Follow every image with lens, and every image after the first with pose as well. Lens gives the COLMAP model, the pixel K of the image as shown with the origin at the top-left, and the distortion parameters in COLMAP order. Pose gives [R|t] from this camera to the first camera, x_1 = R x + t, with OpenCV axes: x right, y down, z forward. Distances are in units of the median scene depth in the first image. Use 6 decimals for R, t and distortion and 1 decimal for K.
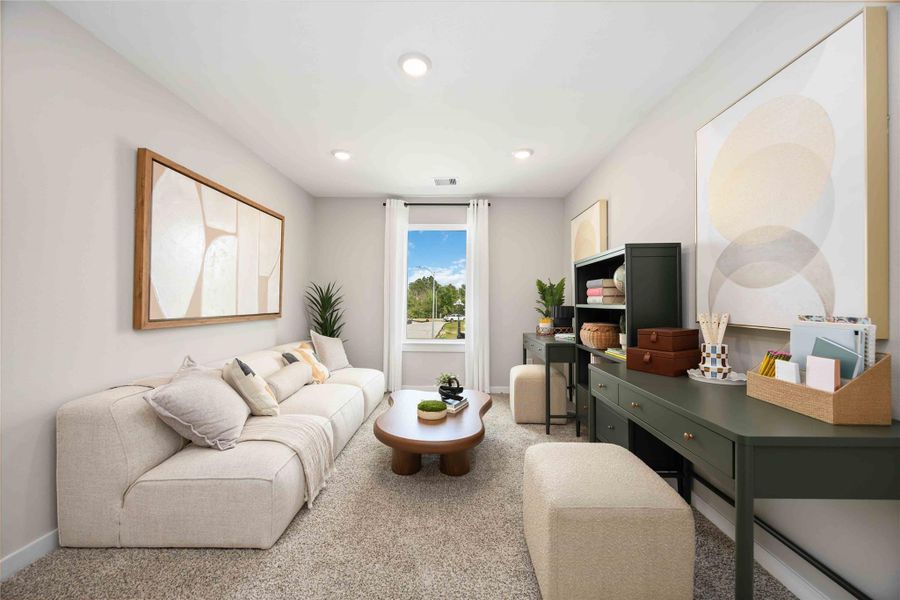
lens RADIAL K [[343.8, 0, 450.2], [0, 343.8, 297.3], [0, 0, 1]] dist [-0.001294, -0.000878]
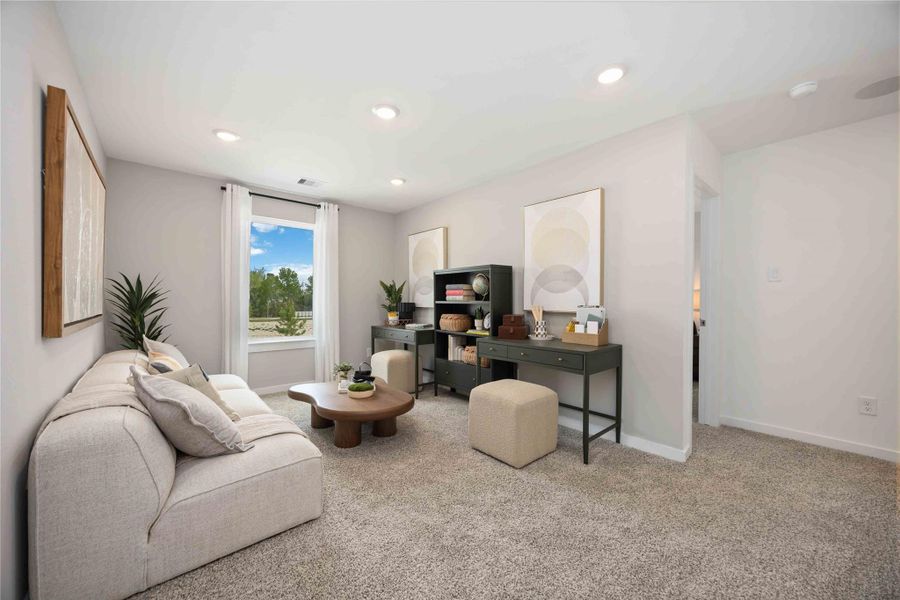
lens RADIAL K [[343.8, 0, 450.5], [0, 343.8, 300.4], [0, 0, 1]] dist [-0.001294, -0.000878]
pose [[0.740075, -0.003366, 0.672516, -0.572941], [-0.008838, 0.999852, 0.014729, -0.003929], [-0.672467, -0.016844, 0.739936, -0.073148]]
